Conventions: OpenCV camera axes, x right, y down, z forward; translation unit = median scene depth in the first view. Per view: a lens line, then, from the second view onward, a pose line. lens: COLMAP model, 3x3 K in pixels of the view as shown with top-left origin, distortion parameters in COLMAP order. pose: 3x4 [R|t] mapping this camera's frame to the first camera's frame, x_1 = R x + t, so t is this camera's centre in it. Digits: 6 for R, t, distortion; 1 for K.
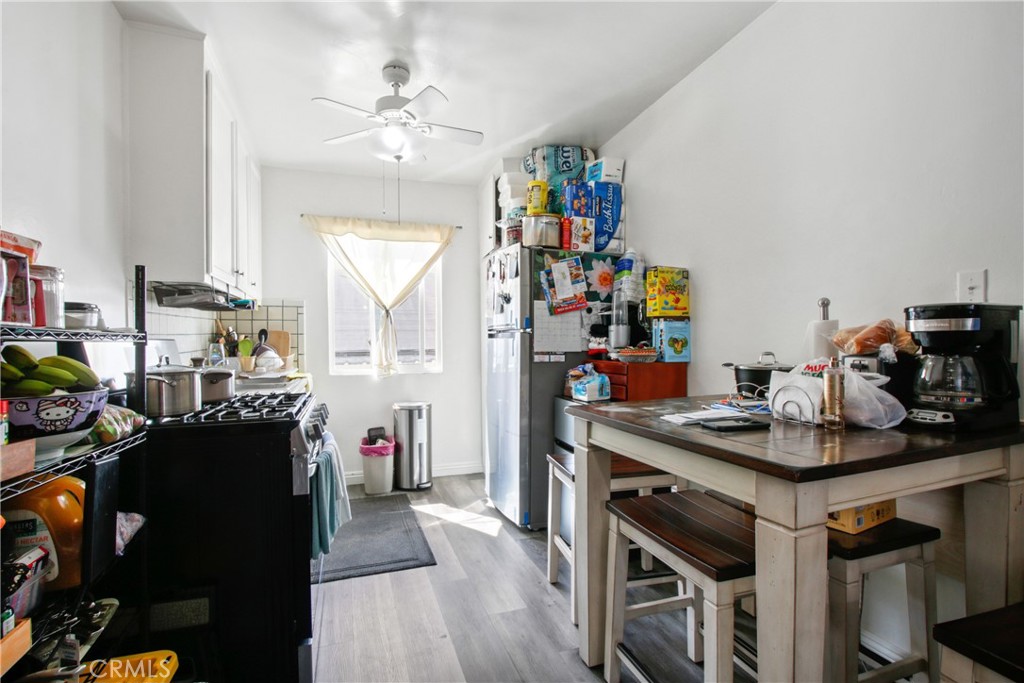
lens RADIAL K [[482.2, 0, 505.6], [0, 482.2, 345.8], [0, 0, 1]] dist [-0.016706, -0.000341]
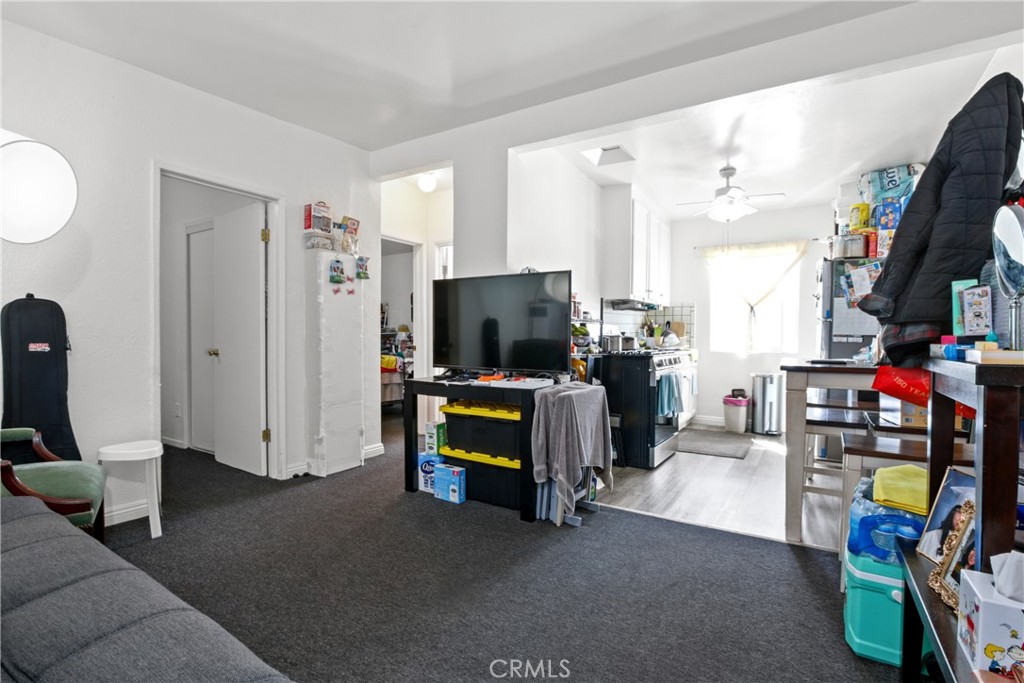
lens RADIAL K [[482.2, 0, 506.7], [0, 482.2, 342.6], [0, 0, 1]] dist [-0.016706, -0.000341]
pose [[0.634854, 0.023518, -0.772274, 0.527551], [-0.020000, 0.999702, 0.014003, 0.034755], [0.772373, 0.006555, 0.635135, -0.607912]]
